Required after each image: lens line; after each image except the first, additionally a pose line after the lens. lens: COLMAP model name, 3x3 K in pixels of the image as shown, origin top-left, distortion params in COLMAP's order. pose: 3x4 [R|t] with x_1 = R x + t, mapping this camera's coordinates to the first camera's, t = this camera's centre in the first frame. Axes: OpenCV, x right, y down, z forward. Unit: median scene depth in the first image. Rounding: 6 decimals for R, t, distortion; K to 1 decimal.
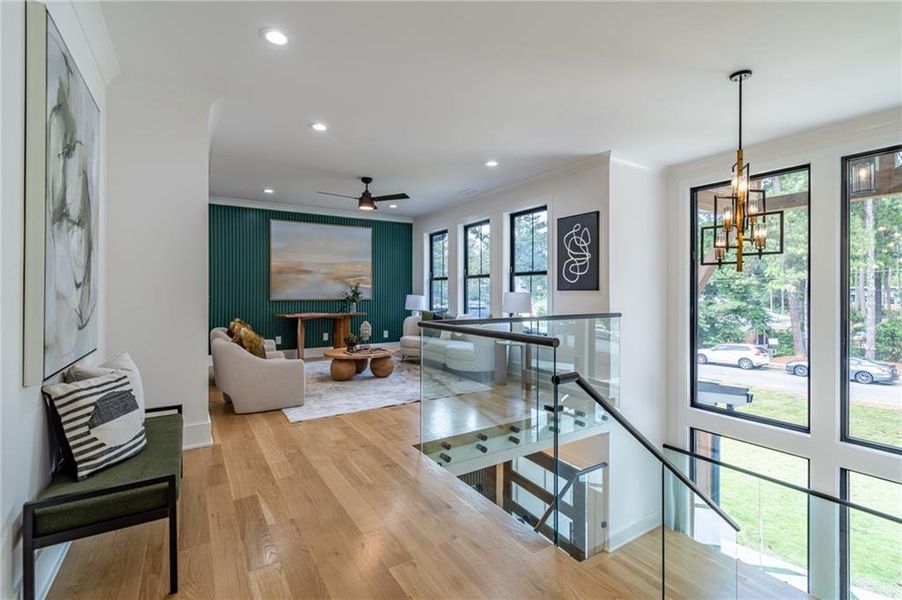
lens RADIAL K [[422.3, 0, 465.4], [0, 422.3, 298.6], [0, 0, 1]] dist [-0.003451, 0.000178]
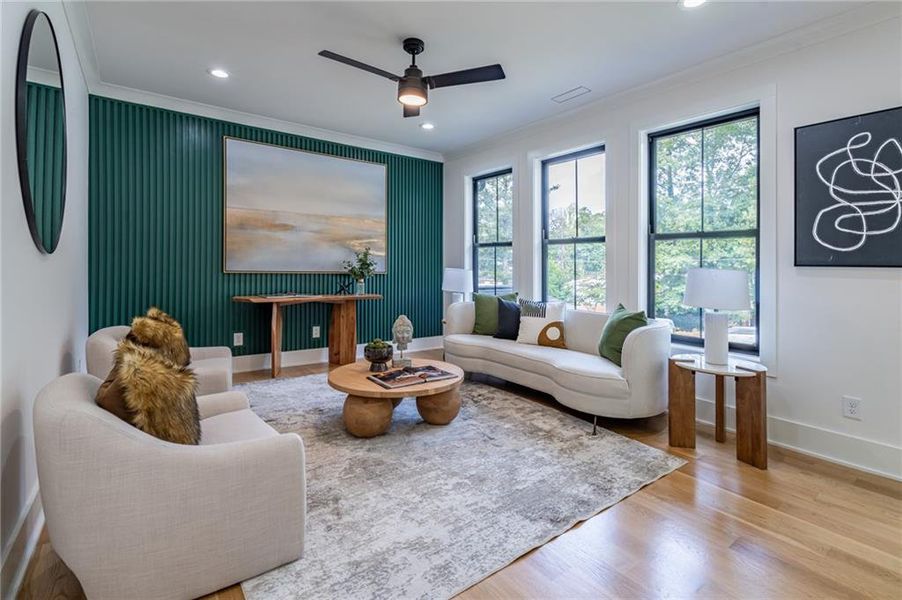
lens RADIAL K [[418.7, 0, 460.7], [0, 418.7, 287.2], [0, 0, 1]] dist [-0.002280, -0.000235]
pose [[0.997679, 0.017945, 0.065689, -0.166711], [-0.020249, 0.999197, 0.034577, -0.002499], [-0.065016, -0.035827, 0.997241, 0.385684]]
